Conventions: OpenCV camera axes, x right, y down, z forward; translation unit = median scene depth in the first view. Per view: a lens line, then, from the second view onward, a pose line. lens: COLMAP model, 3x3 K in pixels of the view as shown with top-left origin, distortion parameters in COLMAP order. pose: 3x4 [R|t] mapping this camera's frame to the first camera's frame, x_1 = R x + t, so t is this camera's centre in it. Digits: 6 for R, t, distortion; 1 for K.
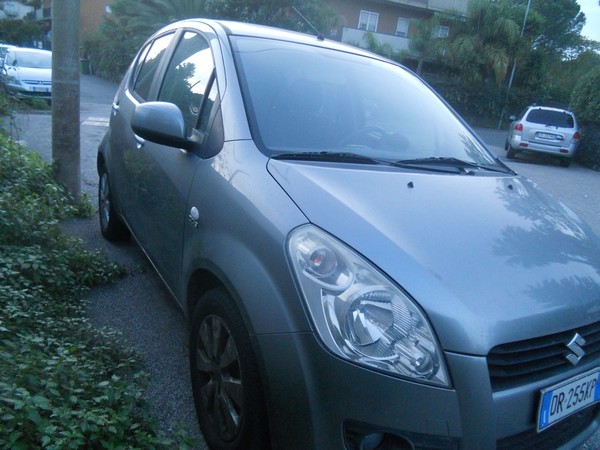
lens RADIAL K [[456.5, 0, 298.7], [0, 456.5, 225.2], [0, 0, 1]] dist [-0.017008, -0.013372]
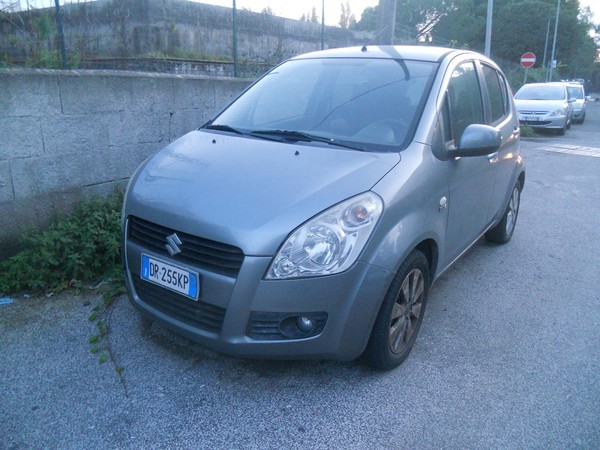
lens RADIAL K [[456.5, 0, 300.8], [0, 456.5, 225.3], [0, 0, 1]] dist [-0.017008, -0.013372]
pose [[0.416634, 0.156766, -0.895456, 1.308742], [-0.224458, 0.972261, 0.065777, 0.015701], [0.880928, 0.173588, 0.440264, 0.437456]]
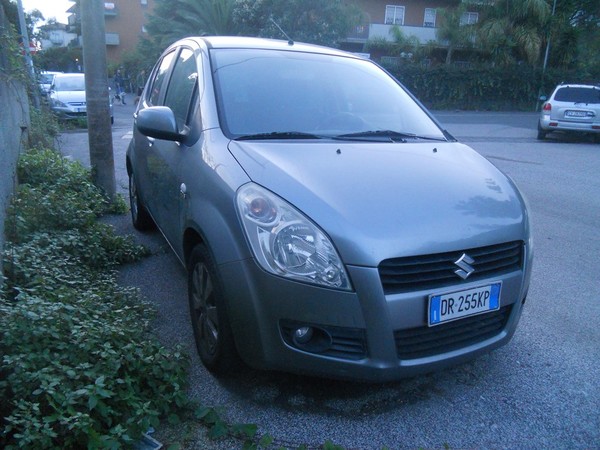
lens RADIAL K [[456.5, 0, 298.4], [0, 456.5, 225.3], [0, 0, 1]] dist [-0.017008, -0.013372]
pose [[0.993313, -0.061549, -0.097676, 0.173747], [0.061221, 0.998104, -0.006354, 0.085872], [0.097882, 0.000331, 0.995198, -0.211832]]
